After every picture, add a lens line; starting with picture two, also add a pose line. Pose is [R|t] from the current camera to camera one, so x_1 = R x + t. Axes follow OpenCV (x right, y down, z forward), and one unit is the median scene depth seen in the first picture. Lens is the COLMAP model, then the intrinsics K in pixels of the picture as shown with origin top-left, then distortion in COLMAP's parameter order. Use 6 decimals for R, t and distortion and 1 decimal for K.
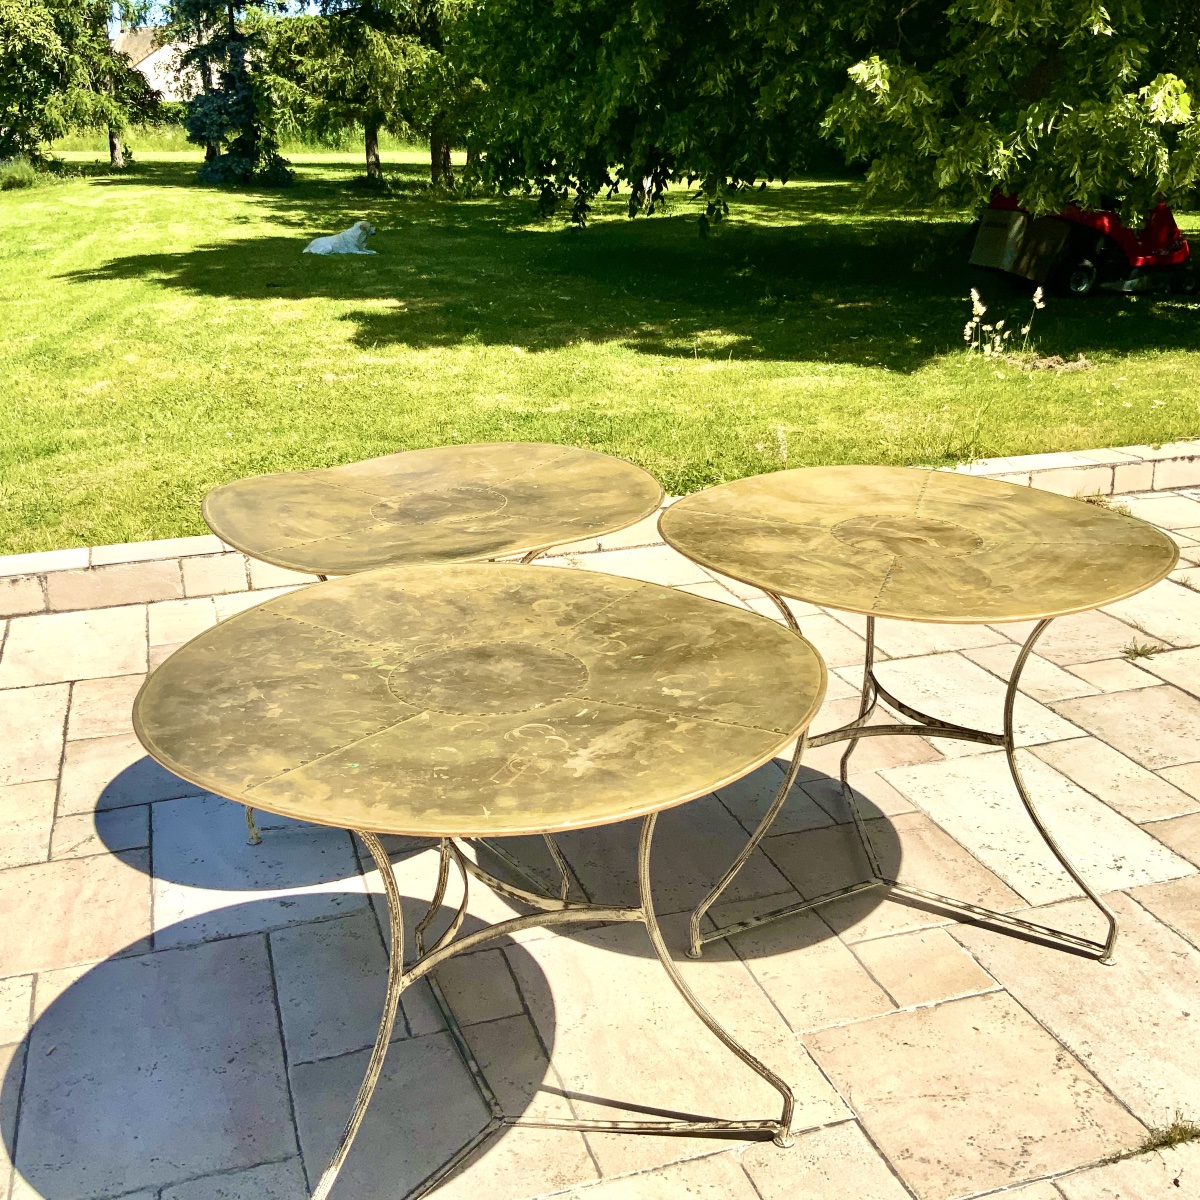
lens RADIAL K [[1318.1, 0, 606.4], [0, 1318.1, 602.3], [0, 0, 1]] dist [0.116629, -0.262682]
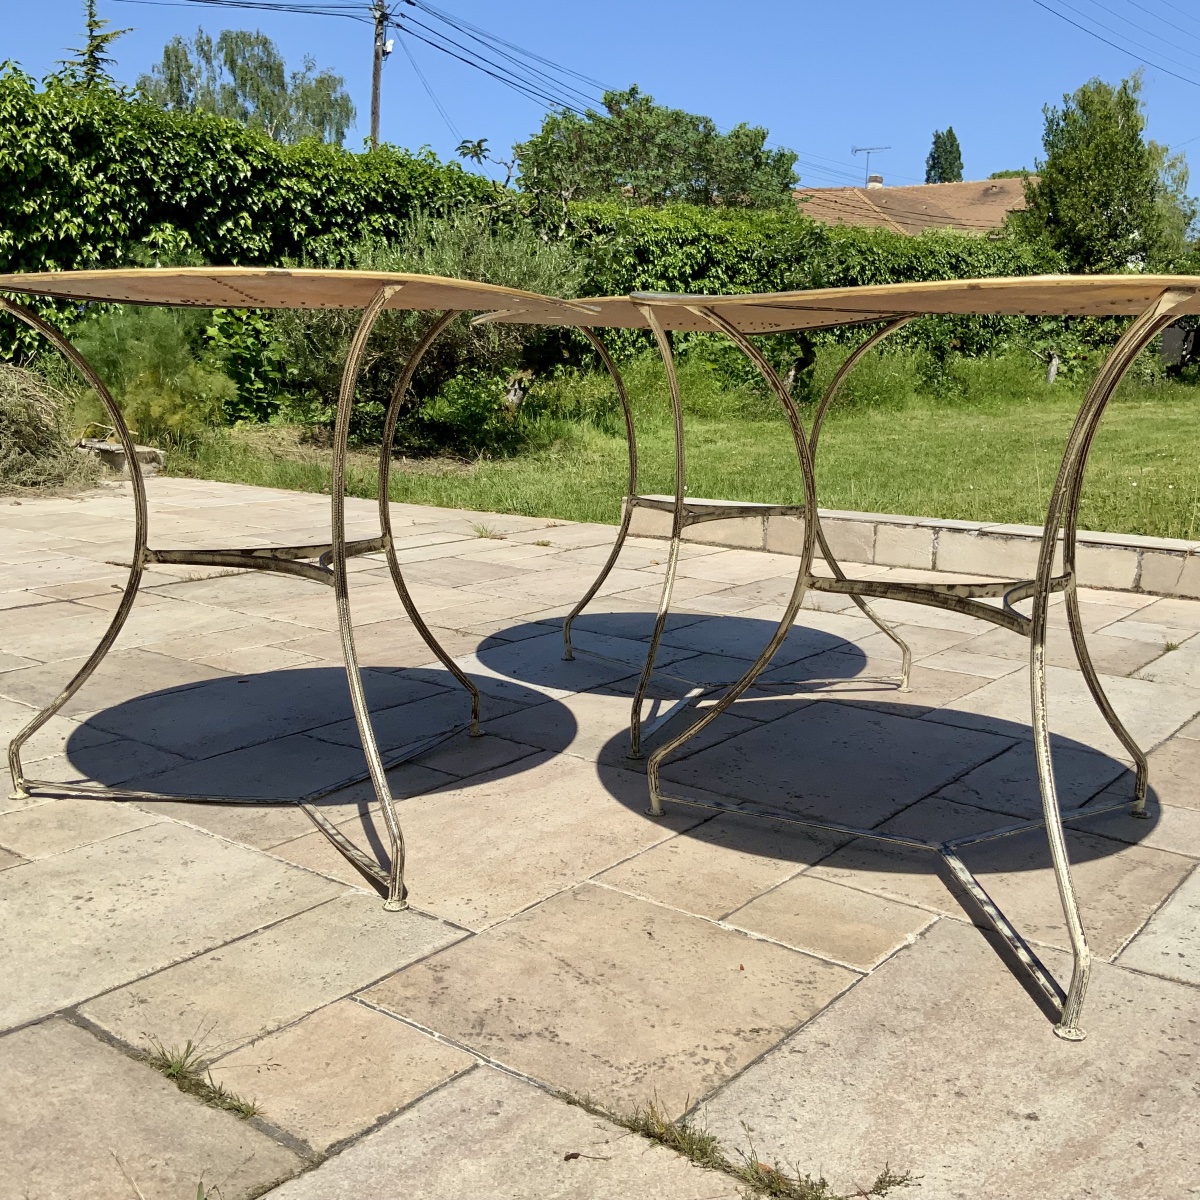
lens RADIAL K [[1318.1, 0, 606.4], [0, 1318.1, 602.3], [0, 0, 1]] dist [0.116629, -0.262682]
pose [[0.555651, 0.169304, -0.813995, 0.786928], [-0.293796, 0.955867, -0.001739, 0.172284], [0.777777, 0.240115, 0.580869, 0.536562]]
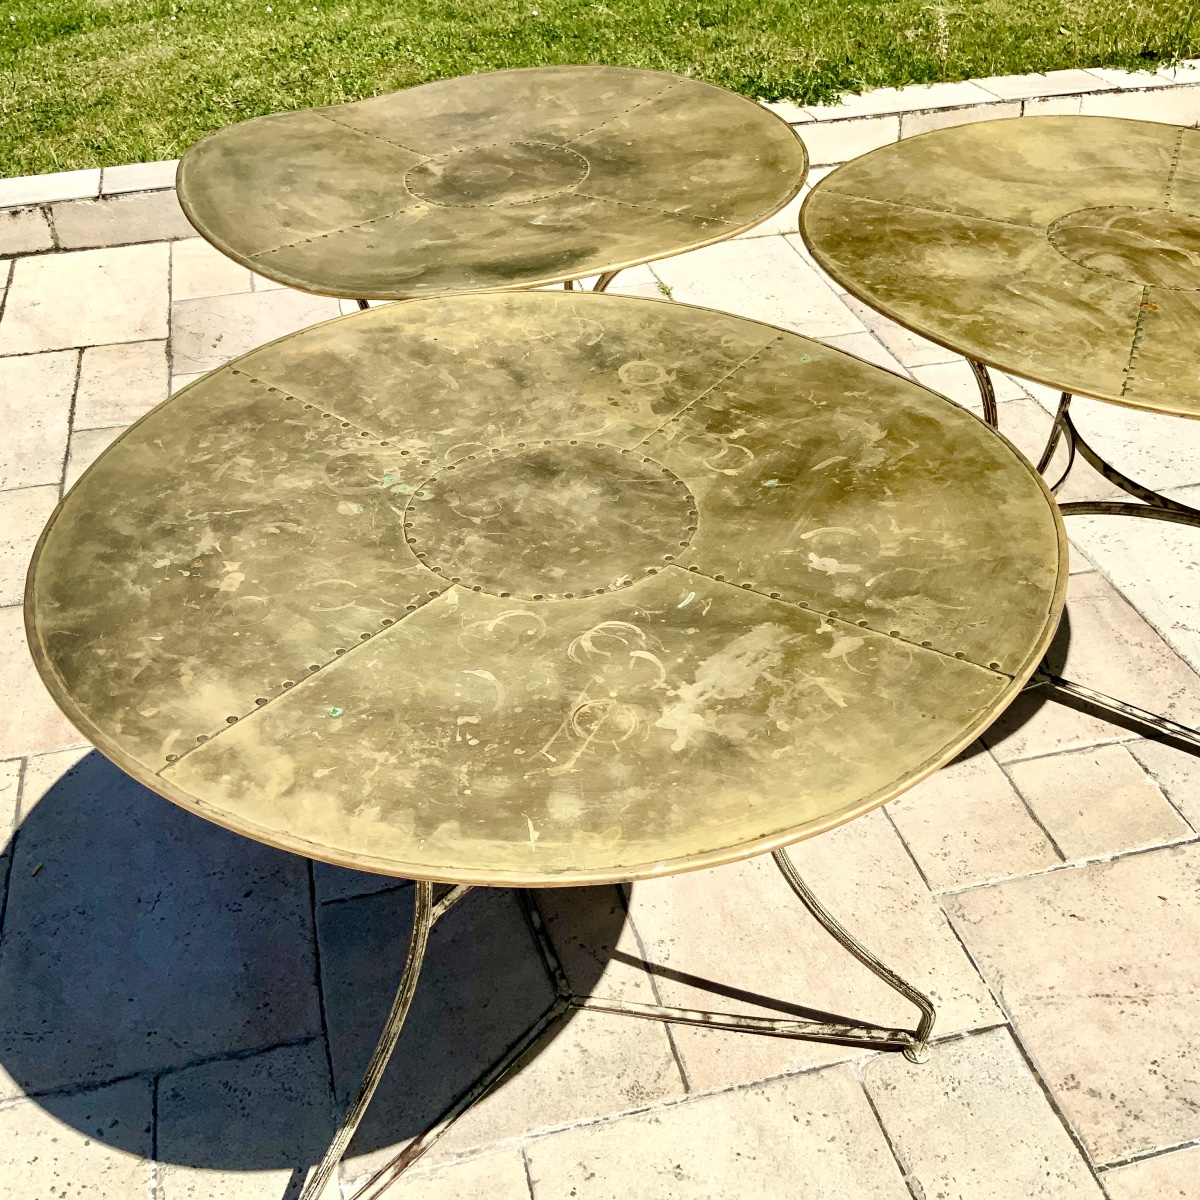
lens RADIAL K [[1318.1, 0, 606.4], [0, 1318.1, 602.3], [0, 0, 1]] dist [0.116629, -0.262682]
pose [[0.997297, 0.039979, -0.061643, -0.013756], [-0.019203, 0.951666, 0.306535, -0.091098], [0.070918, -0.304522, 0.949861, 0.283986]]
